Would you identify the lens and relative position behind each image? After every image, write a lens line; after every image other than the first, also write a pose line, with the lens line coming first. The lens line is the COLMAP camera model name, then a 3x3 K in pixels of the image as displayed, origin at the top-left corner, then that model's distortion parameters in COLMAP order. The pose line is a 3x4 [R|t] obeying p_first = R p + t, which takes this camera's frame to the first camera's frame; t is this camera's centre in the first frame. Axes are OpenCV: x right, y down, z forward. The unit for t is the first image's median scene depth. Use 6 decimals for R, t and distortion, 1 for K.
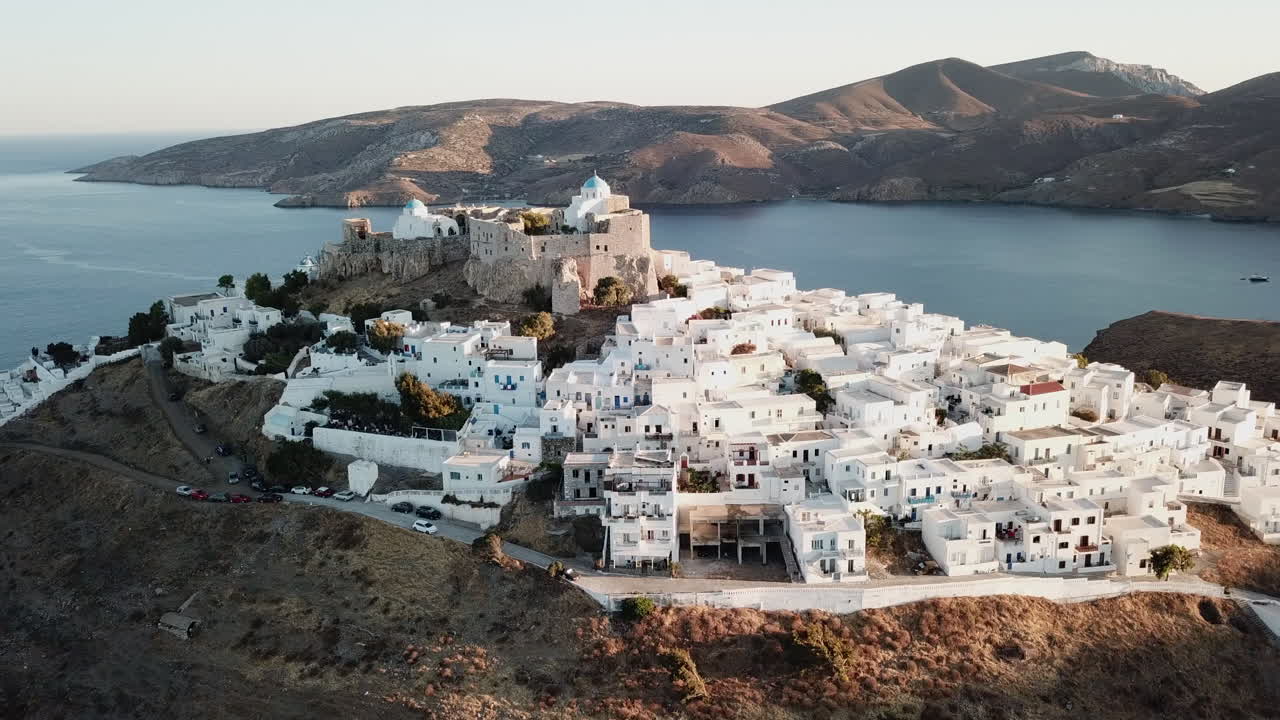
lens RADIAL K [[965.7, 0, 640.0], [0, 965.7, 360.0], [0, 0, 1]] dist [0.087515, -0.123352]
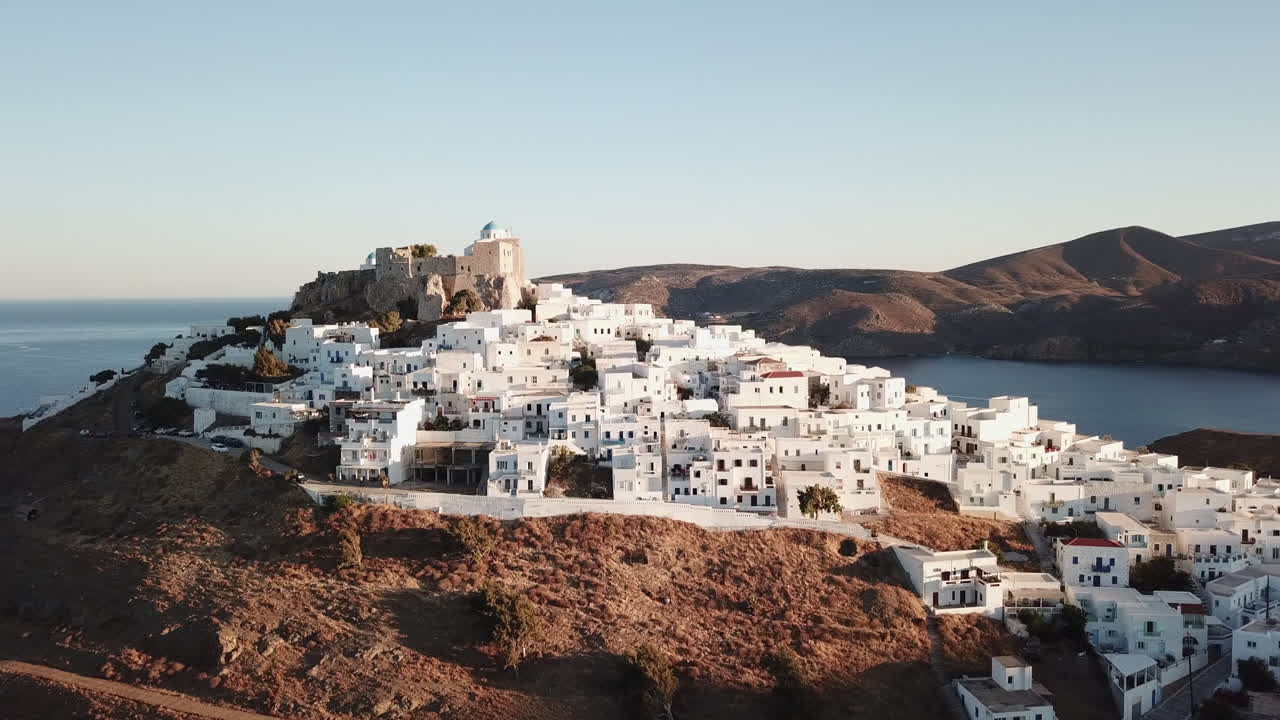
lens RADIAL K [[955.1, 0, 640.0], [0, 955.1, 360.0], [0, 0, 1]] dist [0.023407, -0.001345]
pose [[0.981883, 0.028561, -0.187326, 0.495719], [-0.059201, 0.985328, -0.160077, 0.213148], [0.180005, 0.168267, 0.969167, -0.089441]]
